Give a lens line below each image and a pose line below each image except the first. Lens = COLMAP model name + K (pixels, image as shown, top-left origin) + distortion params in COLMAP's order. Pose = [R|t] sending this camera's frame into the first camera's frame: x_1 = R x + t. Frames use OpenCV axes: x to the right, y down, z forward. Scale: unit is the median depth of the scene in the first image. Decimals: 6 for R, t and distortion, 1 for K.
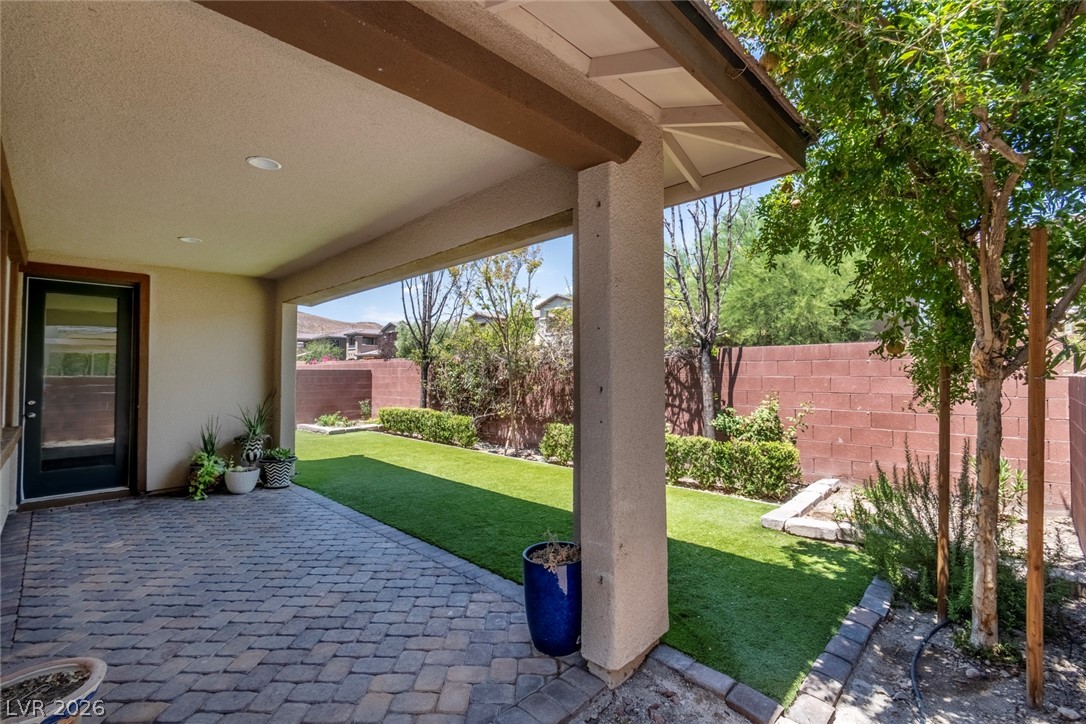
lens RADIAL K [[493.2, 0, 546.8], [0, 493.2, 365.4], [0, 0, 1]] dist [-0.000498, -0.000190]
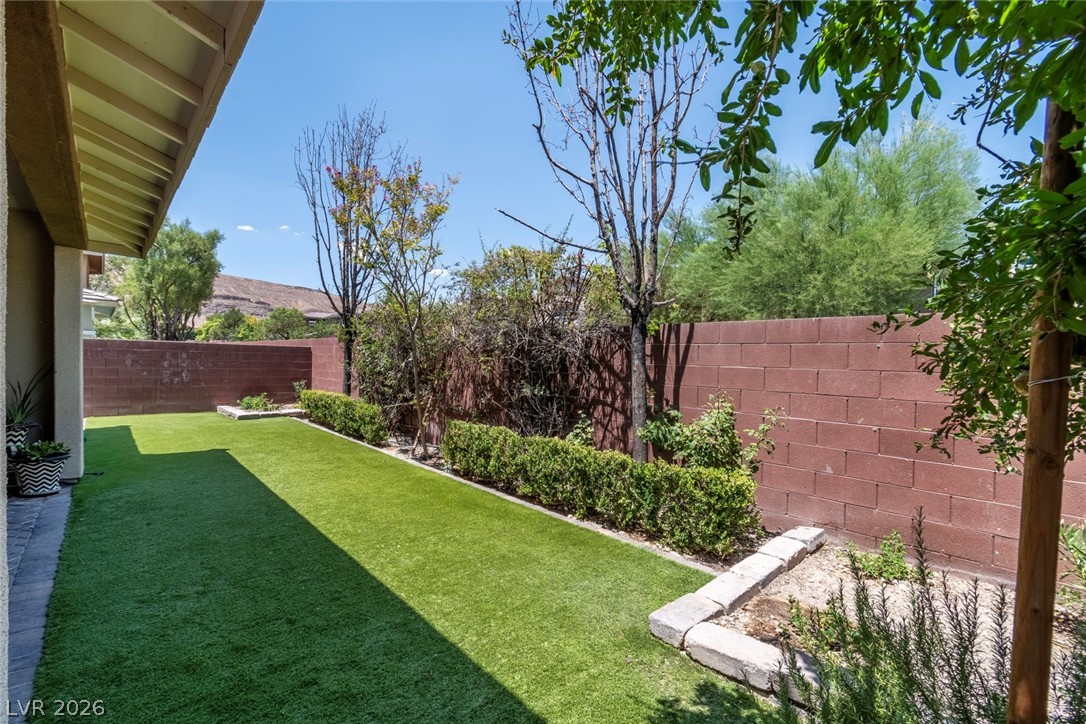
lens RADIAL K [[493.2, 0, 540.1], [0, 493.2, 367.2], [0, 0, 1]] dist [-0.000498, -0.000190]
pose [[0.997289, 0.033027, -0.065754, 0.237775], [-0.031061, 0.999046, 0.030701, 0.010588], [0.066706, -0.028575, 0.997363, 0.312060]]
